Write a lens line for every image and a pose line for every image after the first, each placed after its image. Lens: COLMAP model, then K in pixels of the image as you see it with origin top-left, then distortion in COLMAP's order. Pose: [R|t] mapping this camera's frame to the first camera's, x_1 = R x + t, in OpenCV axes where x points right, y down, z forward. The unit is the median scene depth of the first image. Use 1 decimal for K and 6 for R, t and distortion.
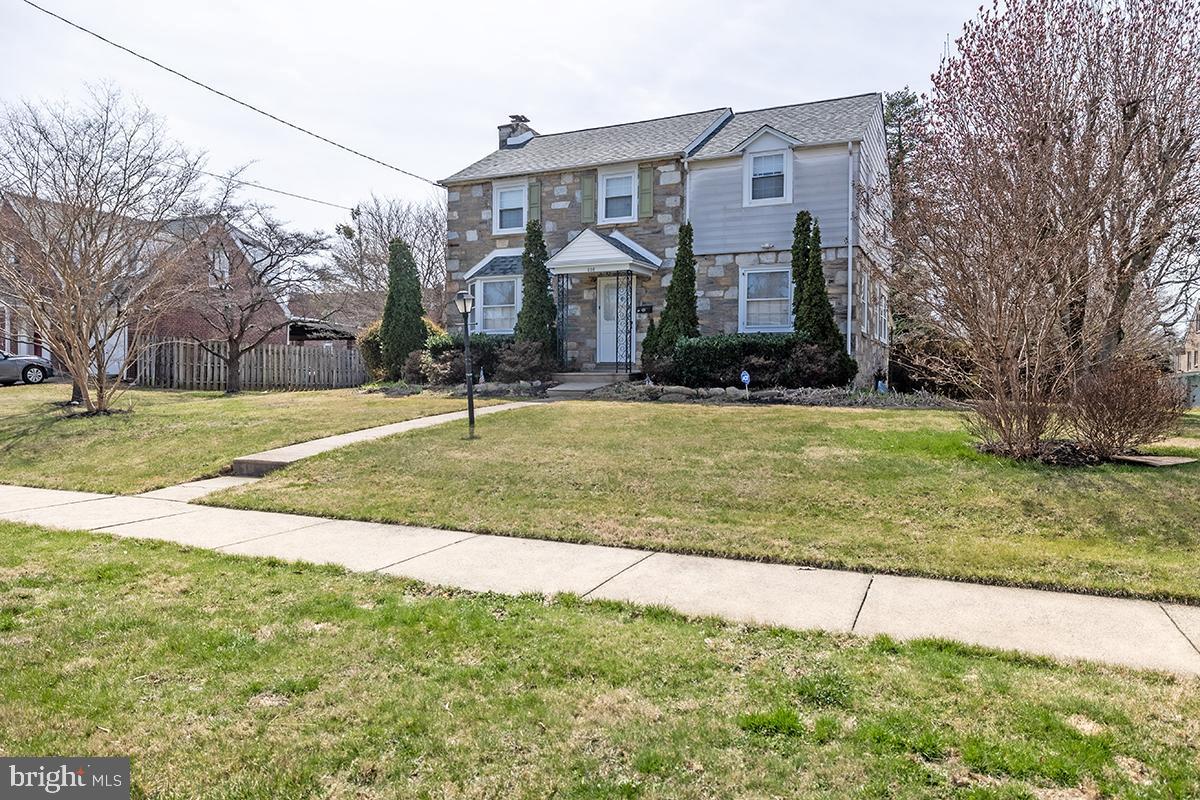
lens RADIAL K [[766.1, 0, 600.0], [0, 766.1, 400.0], [0, 0, 1]] dist [-0.001919, -0.000119]
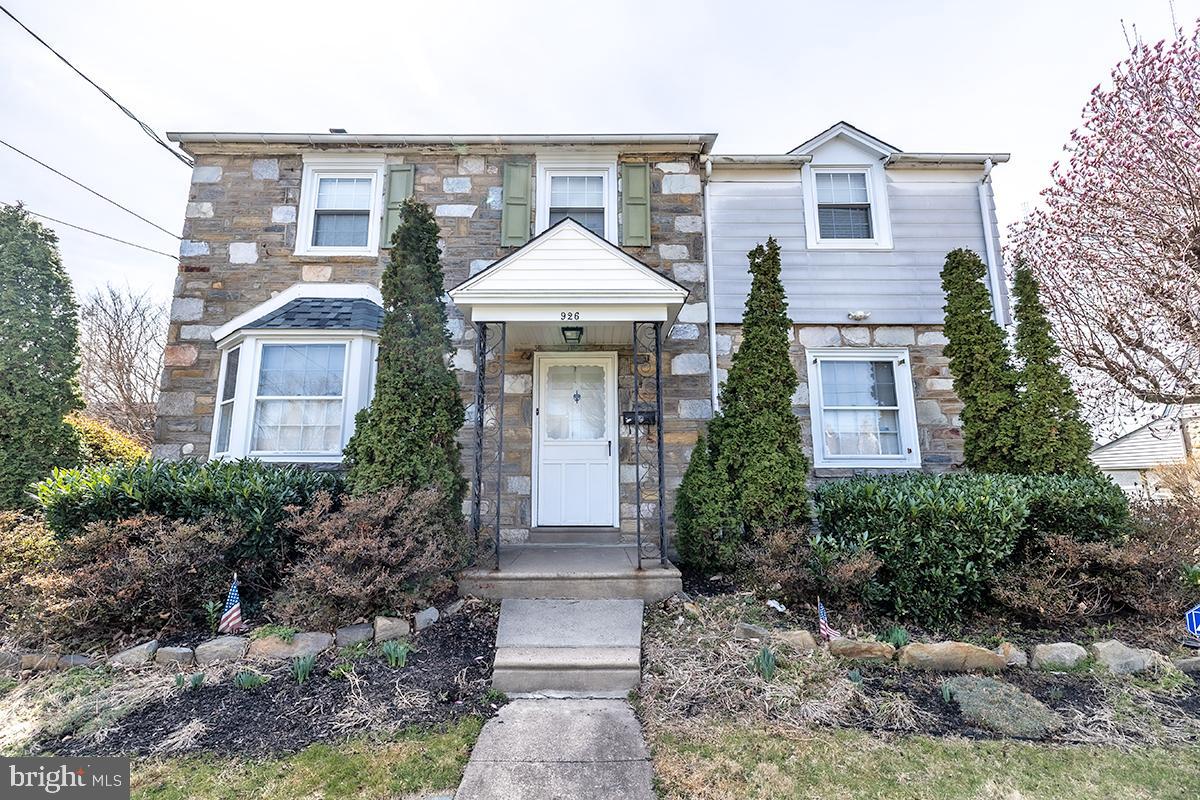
lens RADIAL K [[518.8, 0, 600.0], [0, 518.8, 400.0], [0, 0, 1]] dist [-0.000111, -0.000183]
pose [[0.903263, 0.060359, 0.424820, -0.109196], [0.020873, 0.982704, -0.184005, -0.067222], [-0.428579, 0.175073, 0.886380, 0.704191]]
